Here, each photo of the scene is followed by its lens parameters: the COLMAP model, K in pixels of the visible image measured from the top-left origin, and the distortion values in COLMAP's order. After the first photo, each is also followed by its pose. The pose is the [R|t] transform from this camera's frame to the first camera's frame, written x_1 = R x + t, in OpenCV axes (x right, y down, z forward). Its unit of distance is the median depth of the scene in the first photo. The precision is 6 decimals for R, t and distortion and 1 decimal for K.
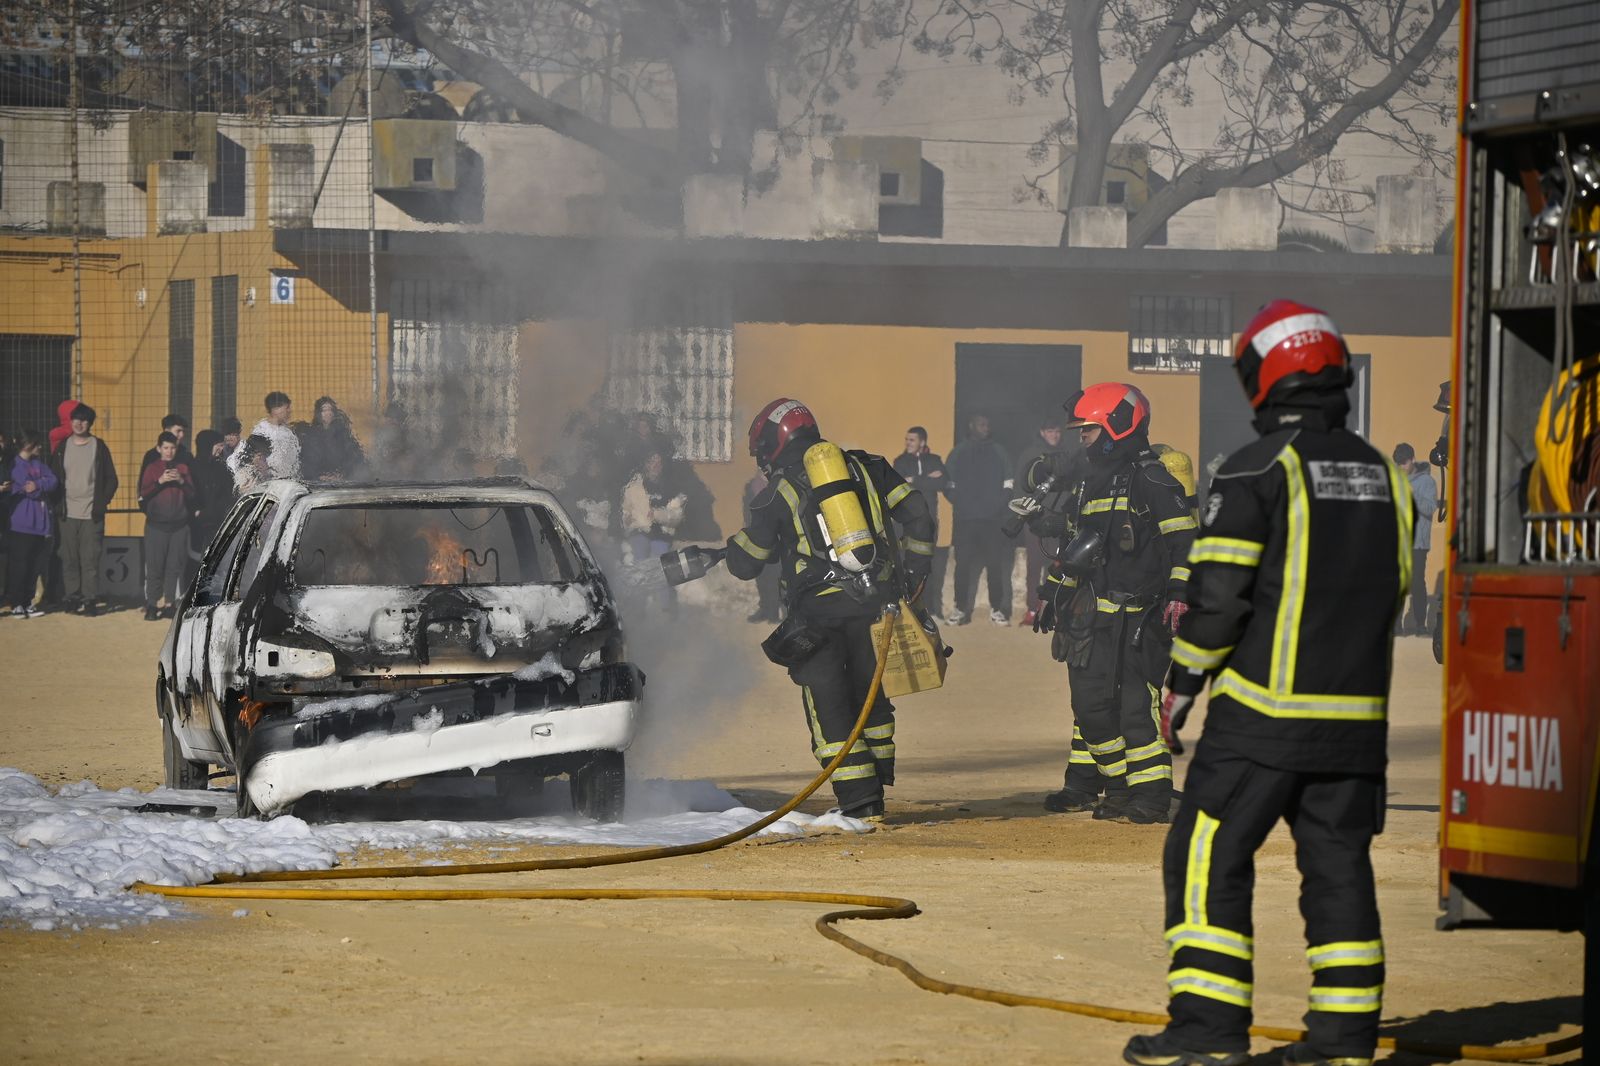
lens RADIAL K [[8927.1, 0, 800.0], [0, 8927.1, 533.0], [0, 0, 1]] dist [-0.030395, 1.867552]
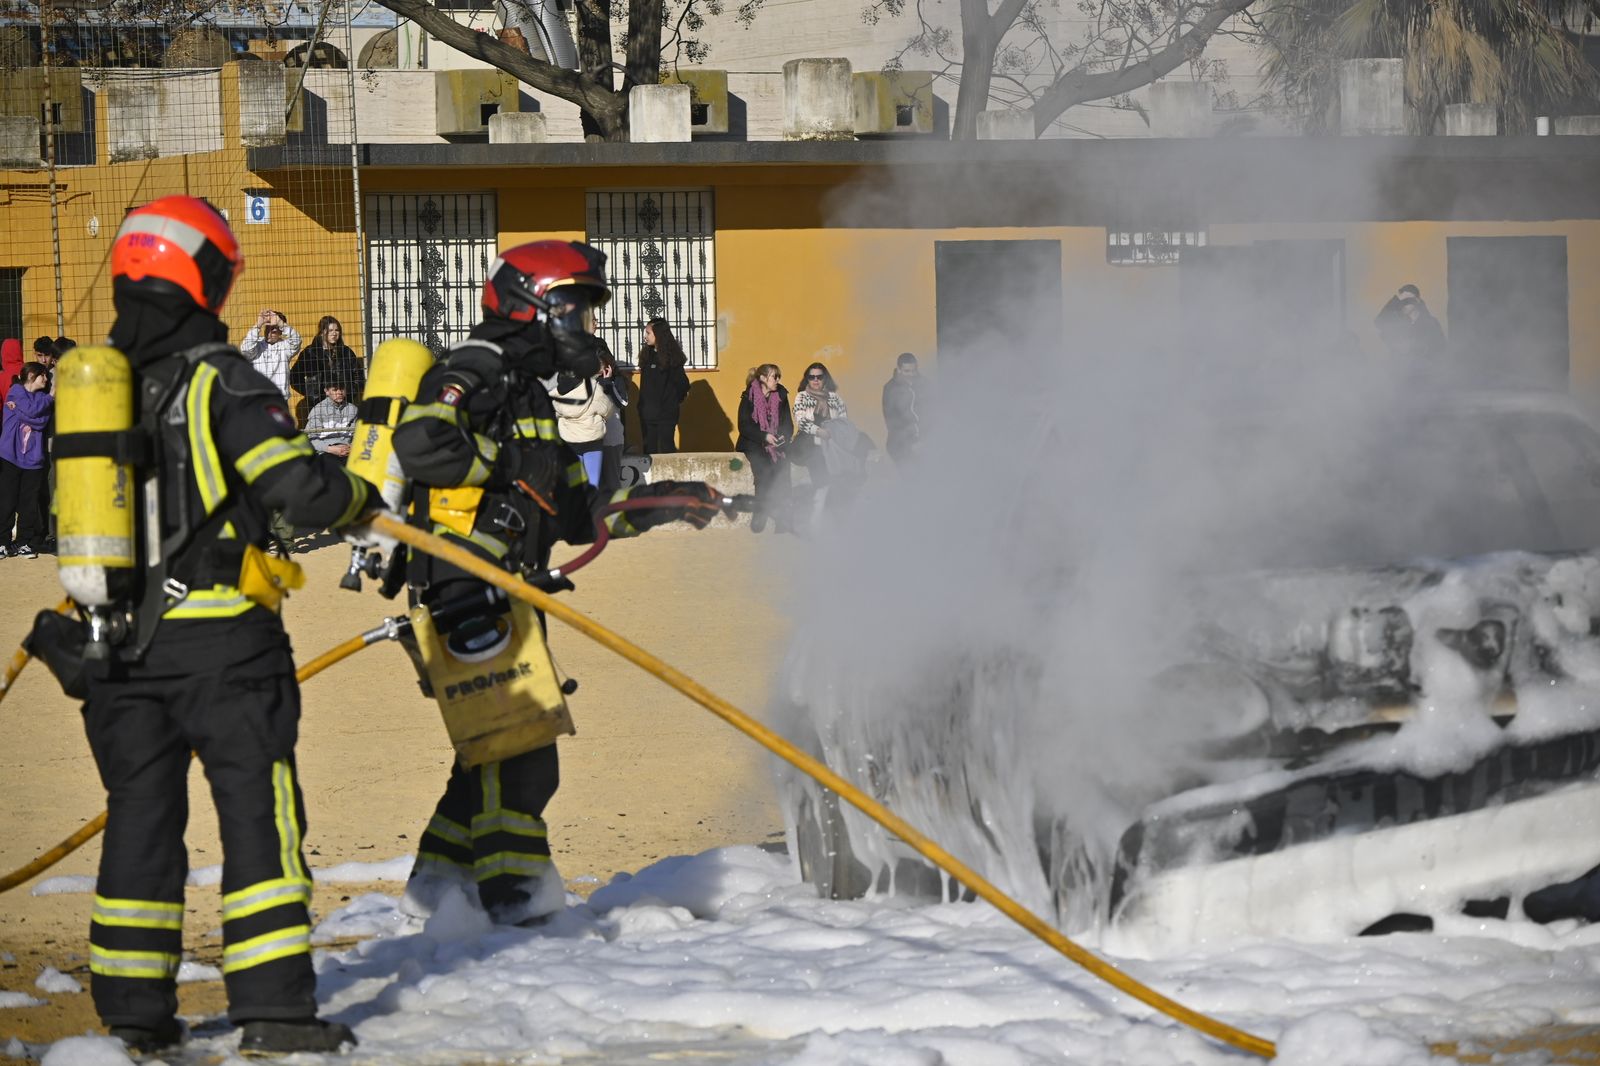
lens RADIAL K [[7996.1, 0, 800.0], [0, 7996.1, 533.0], [0, 0, 1]] dist [-0.173821, 11.750291]
pose [[0.999019, -0.035284, 0.026749, -0.022646], [0.034955, 0.999308, 0.012698, -0.000902], [-0.027178, -0.011750, 0.999562, 0.119786]]
